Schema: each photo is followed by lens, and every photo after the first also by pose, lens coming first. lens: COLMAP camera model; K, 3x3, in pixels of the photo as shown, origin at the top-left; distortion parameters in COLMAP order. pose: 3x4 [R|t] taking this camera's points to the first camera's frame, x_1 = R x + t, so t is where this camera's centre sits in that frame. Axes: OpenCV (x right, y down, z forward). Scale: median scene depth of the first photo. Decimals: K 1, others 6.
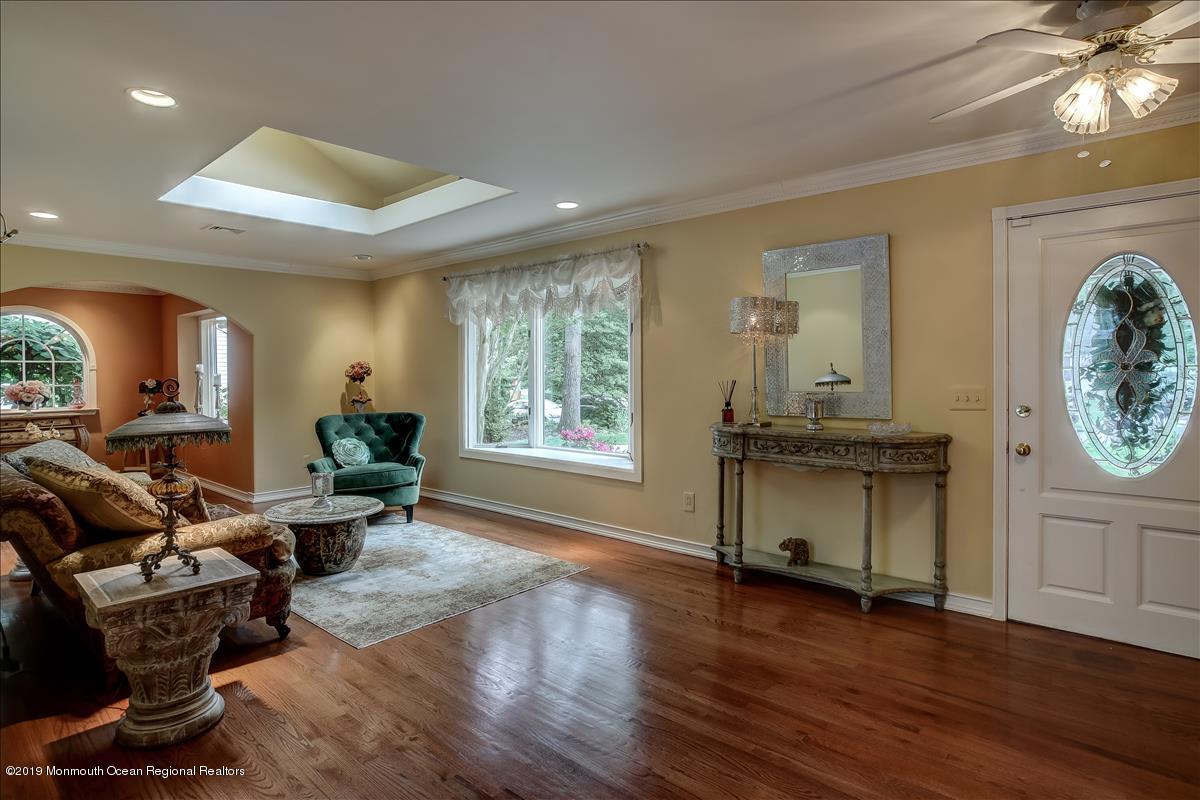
lens RADIAL K [[636.4, 0, 594.7], [0, 636.4, 376.3], [0, 0, 1]] dist [-0.034036, 0.008315]
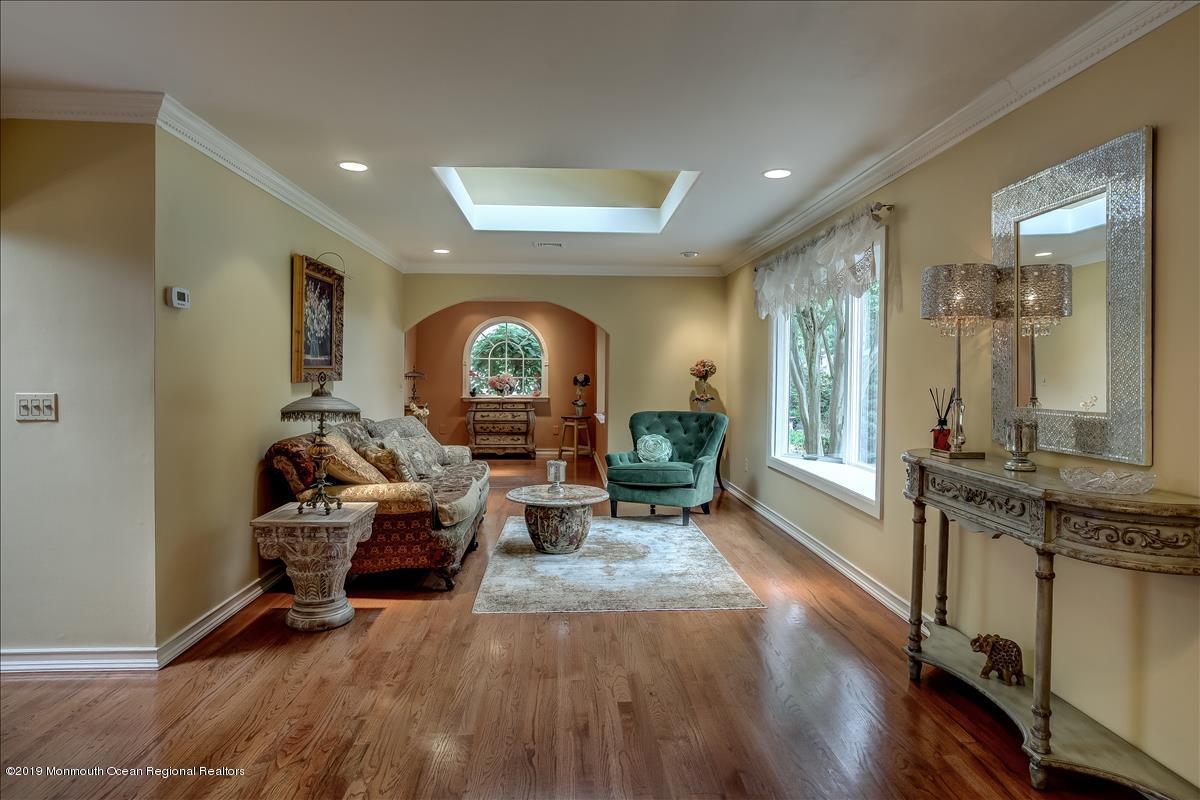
lens RADIAL K [[693.9, 0, 590.5], [0, 693.9, 371.1], [0, 0, 1]] dist [-0.033924, 0.011639]
pose [[0.698204, 0.013436, -0.715773, 0.488426], [-0.017097, 0.999852, 0.002091, -0.007064], [0.715695, 0.010778, 0.698330, 0.206958]]
